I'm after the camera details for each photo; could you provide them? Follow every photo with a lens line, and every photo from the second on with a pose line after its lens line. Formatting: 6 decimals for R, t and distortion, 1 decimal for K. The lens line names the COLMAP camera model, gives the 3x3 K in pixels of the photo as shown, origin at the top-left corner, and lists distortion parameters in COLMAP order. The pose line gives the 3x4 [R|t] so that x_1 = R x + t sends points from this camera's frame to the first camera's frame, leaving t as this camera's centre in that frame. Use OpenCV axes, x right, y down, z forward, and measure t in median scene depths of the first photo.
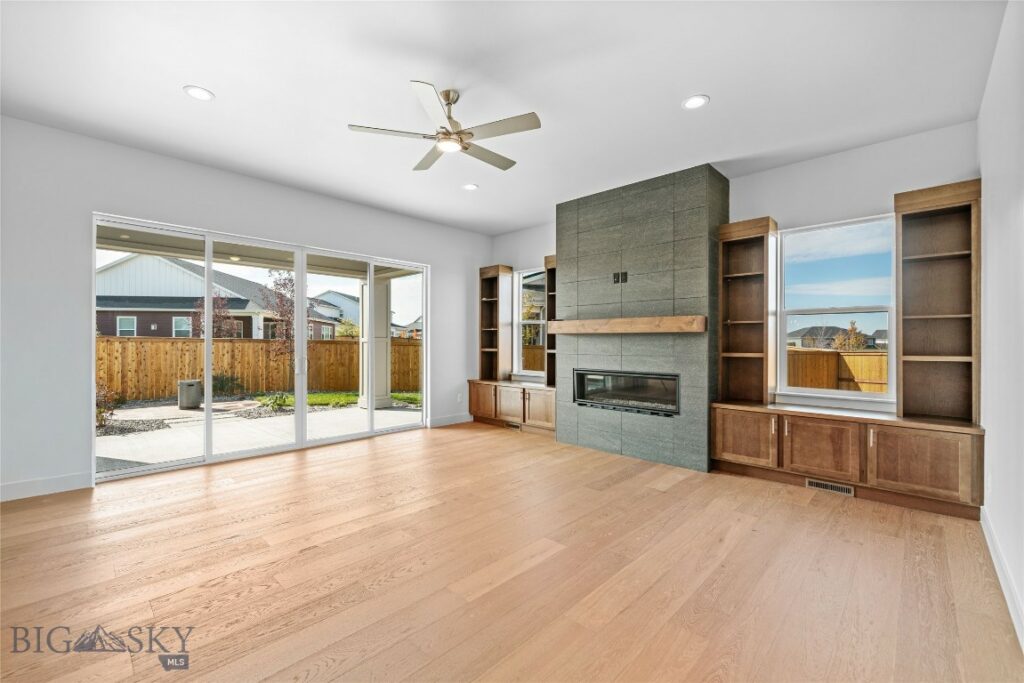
lens RADIAL K [[413.9, 0, 517.6], [0, 413.9, 341.9], [0, 0, 1]] dist [-0.000839, 0.000194]
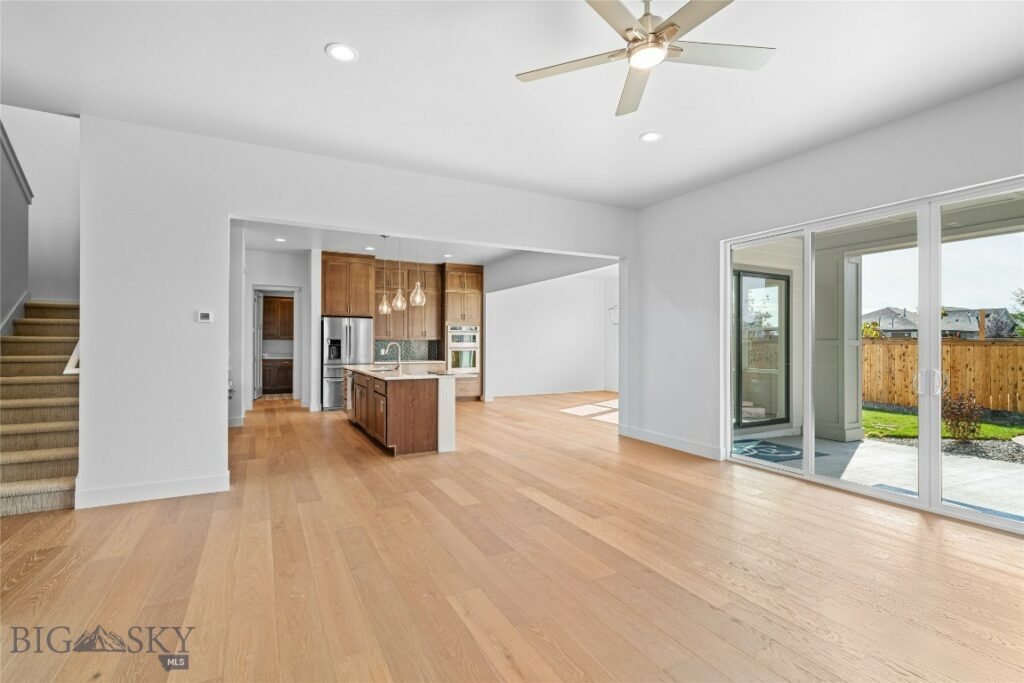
lens RADIAL K [[472.5, 0, 513.3], [0, 472.5, 342.7], [0, 0, 1]] dist [-0.001745, -0.000141]
pose [[-0.307891, -0.003807, -0.951414, 0.237133], [-0.003420, 0.999990, -0.002895, -0.000907], [0.951415, 0.002363, -0.307901, 0.377101]]
